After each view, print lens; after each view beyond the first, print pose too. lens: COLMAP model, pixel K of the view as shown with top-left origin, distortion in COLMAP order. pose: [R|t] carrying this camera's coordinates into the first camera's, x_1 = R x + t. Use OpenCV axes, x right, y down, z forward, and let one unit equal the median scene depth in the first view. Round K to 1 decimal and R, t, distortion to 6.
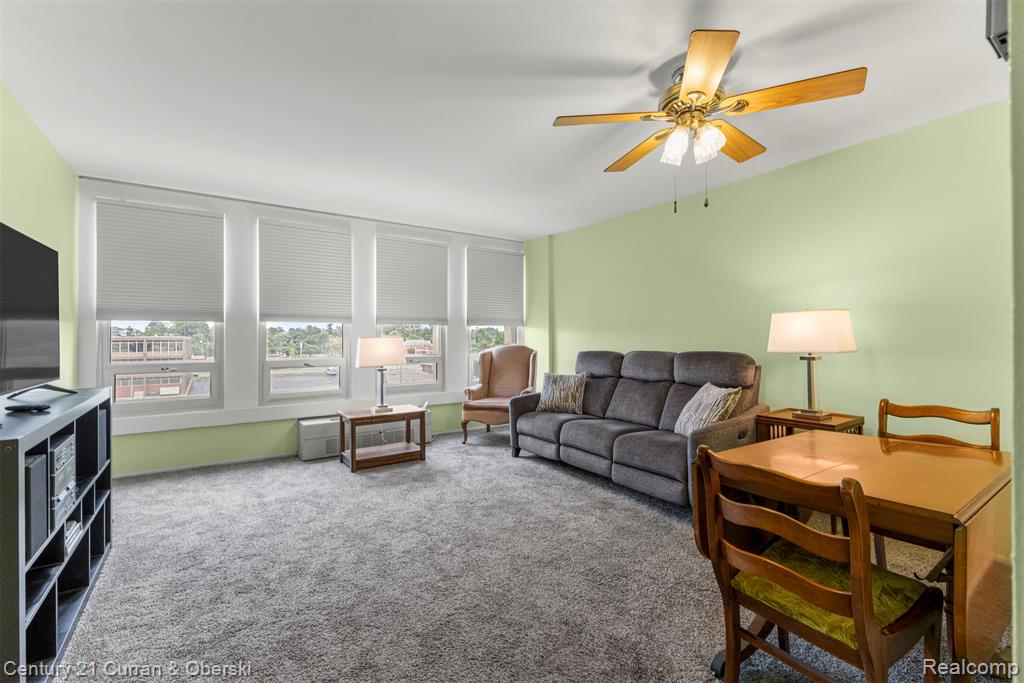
lens RADIAL K [[446.3, 0, 514.1], [0, 446.3, 333.1], [0, 0, 1]] dist [0.002949, 0.000171]
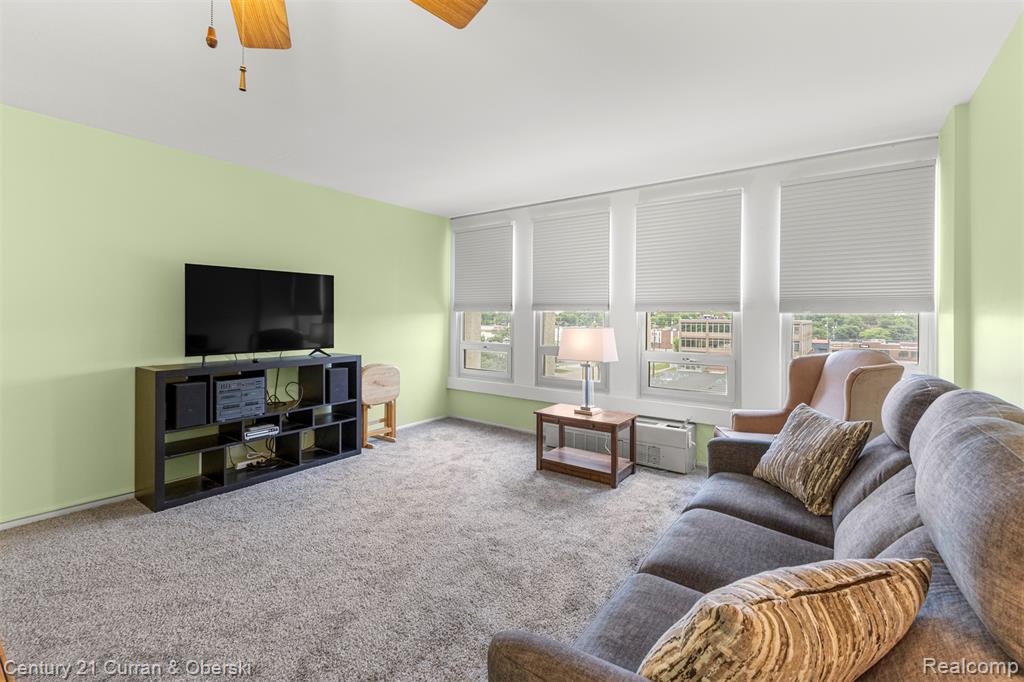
lens RADIAL K [[449.5, 0, 512.2], [0, 449.5, 317.4], [0, 0, 1]] dist [0.000360, -0.000262]
pose [[0.321987, 0.003932, -0.946736, 0.538174], [0.000281, 0.999991, 0.004249, -0.016421], [0.946744, -0.001635, 0.321983, 0.658463]]
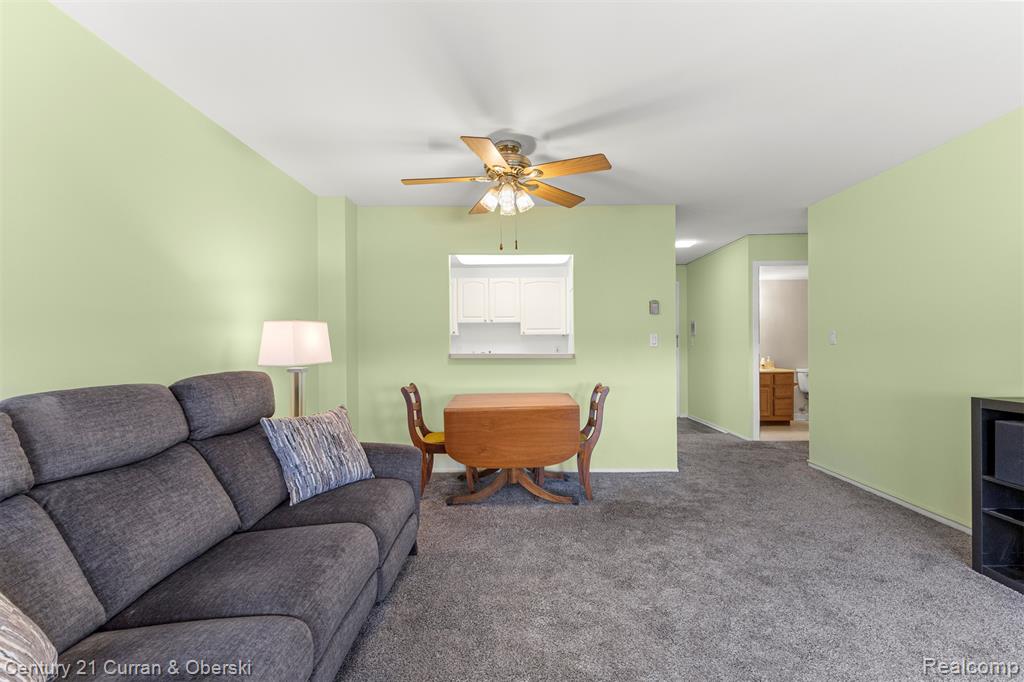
lens RADIAL K [[441.0, 0, 515.0], [0, 441.0, 344.3], [0, 0, 1]] dist [0.001862, -0.000308]
pose [[-0.820463, 0.002263, 0.571695, -0.215035], [-0.000876, 0.999986, -0.005215, 0.005234], [-0.571699, -0.004780, -0.820450, 1.216316]]
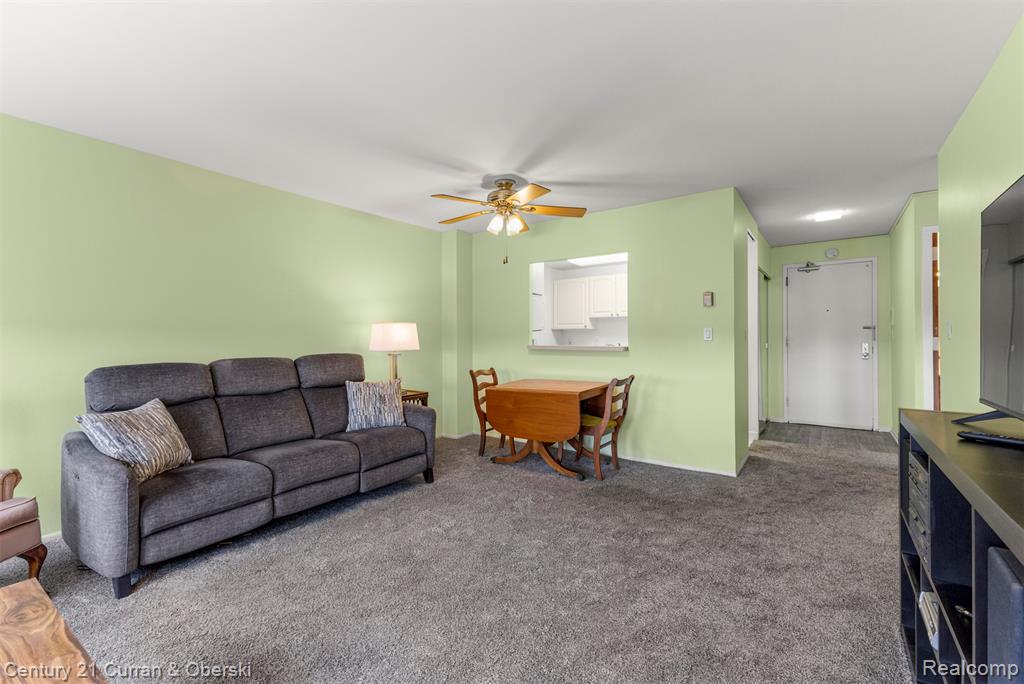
lens RADIAL K [[446.3, 0, 514.1], [0, 446.3, 333.6], [0, 0, 1]] dist [0.002949, 0.000171]
pose [[-0.343960, 0.007522, 0.938954, -0.700520], [-0.004437, 0.999944, -0.009636, 0.000639], [-0.938974, -0.007481, -0.343908, 0.913226]]
